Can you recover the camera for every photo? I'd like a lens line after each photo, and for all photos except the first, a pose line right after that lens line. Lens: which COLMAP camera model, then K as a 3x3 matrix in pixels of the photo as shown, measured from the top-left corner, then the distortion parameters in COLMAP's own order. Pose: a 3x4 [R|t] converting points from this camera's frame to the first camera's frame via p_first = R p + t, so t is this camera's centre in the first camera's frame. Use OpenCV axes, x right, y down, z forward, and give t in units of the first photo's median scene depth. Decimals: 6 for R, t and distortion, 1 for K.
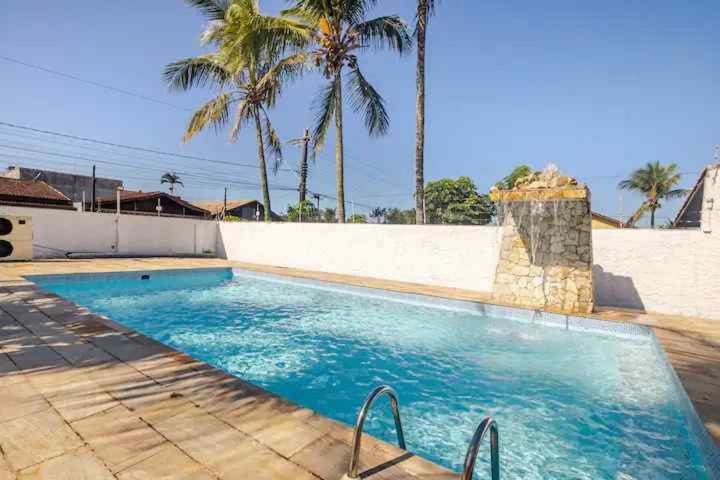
lens RADIAL K [[355.2, 0, 347.0], [0, 355.2, 259.2], [0, 0, 1]] dist [-0.028004, 0.000078]
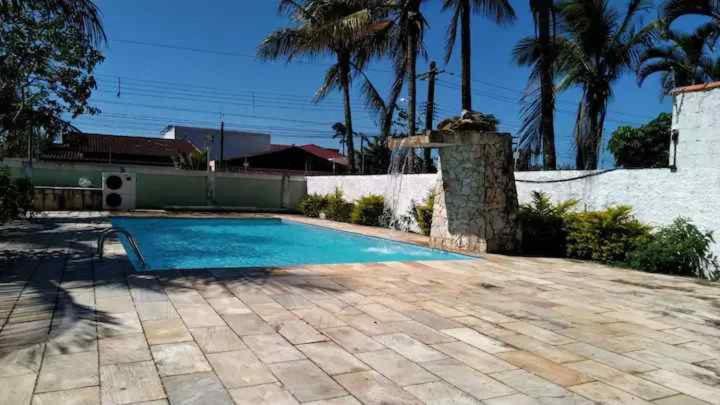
lens RADIAL K [[540.3, 0, 360.0], [0, 540.3, 202.5], [0, 0, 1]] dist [0.007364, 0.000960]
pose [[0.892842, -0.001830, -0.450367, 0.483651], [-0.026517, 0.998043, -0.056623, 0.047234], [0.449589, 0.062497, 0.891046, -0.249208]]
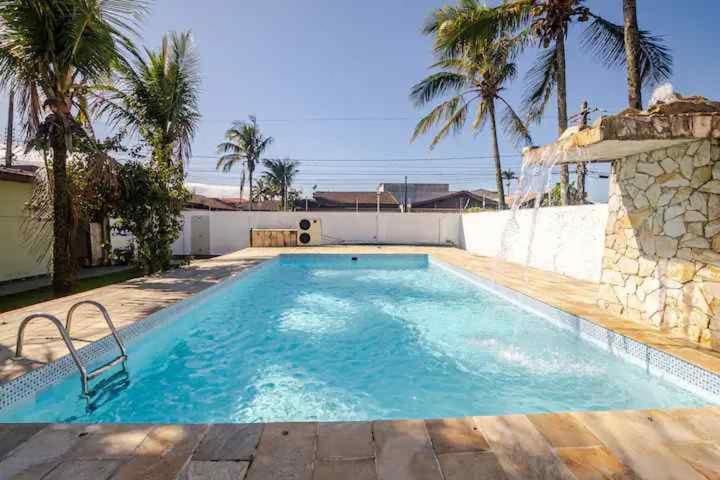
lens RADIAL K [[352.1, 0, 370.0], [0, 352.1, 244.0], [0, 0, 1]] dist [-0.047279, 0.000113]
pose [[0.634038, 0.007567, -0.773265, 0.334024], [-0.026901, 0.999563, -0.012276, 0.006712], [0.772834, 0.028585, 0.633965, 0.130752]]
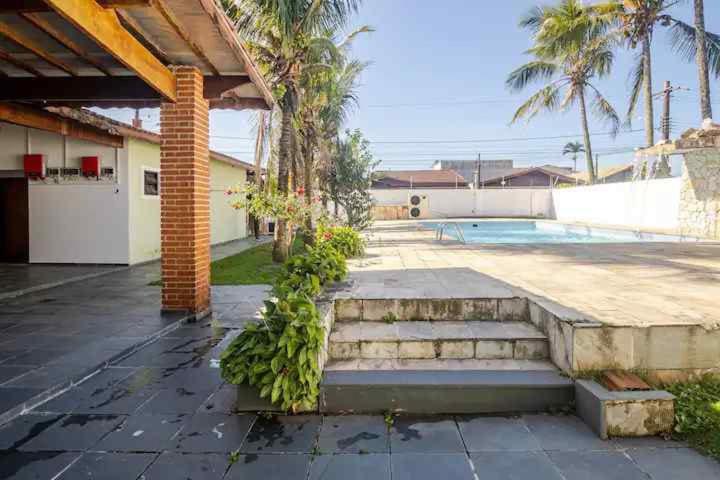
lens RADIAL K [[420.9, 0, 368.8], [0, 420.9, 231.8], [0, 0, 1]] dist [0.001332, -0.038823]
pose [[0.578987, -0.000216, -0.815336, 0.508226], [-0.016571, 0.999790, -0.012032, 0.076318], [0.815168, 0.020478, 0.578862, -0.375915]]
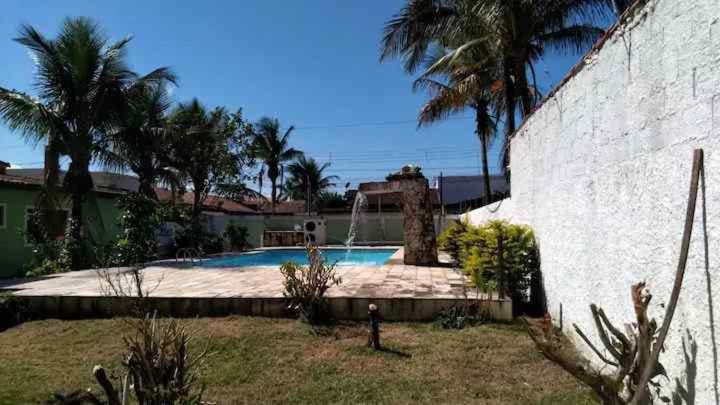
lens RADIAL K [[540.3, 0, 360.0], [0, 540.3, 202.5], [0, 0, 1]] dist [0.007364, 0.000960]
pose [[0.473550, -0.087930, -0.876367, 1.168275], [-0.028621, 0.992942, -0.115092, 0.072078], [0.880302, 0.079584, 0.467691, -0.092567]]
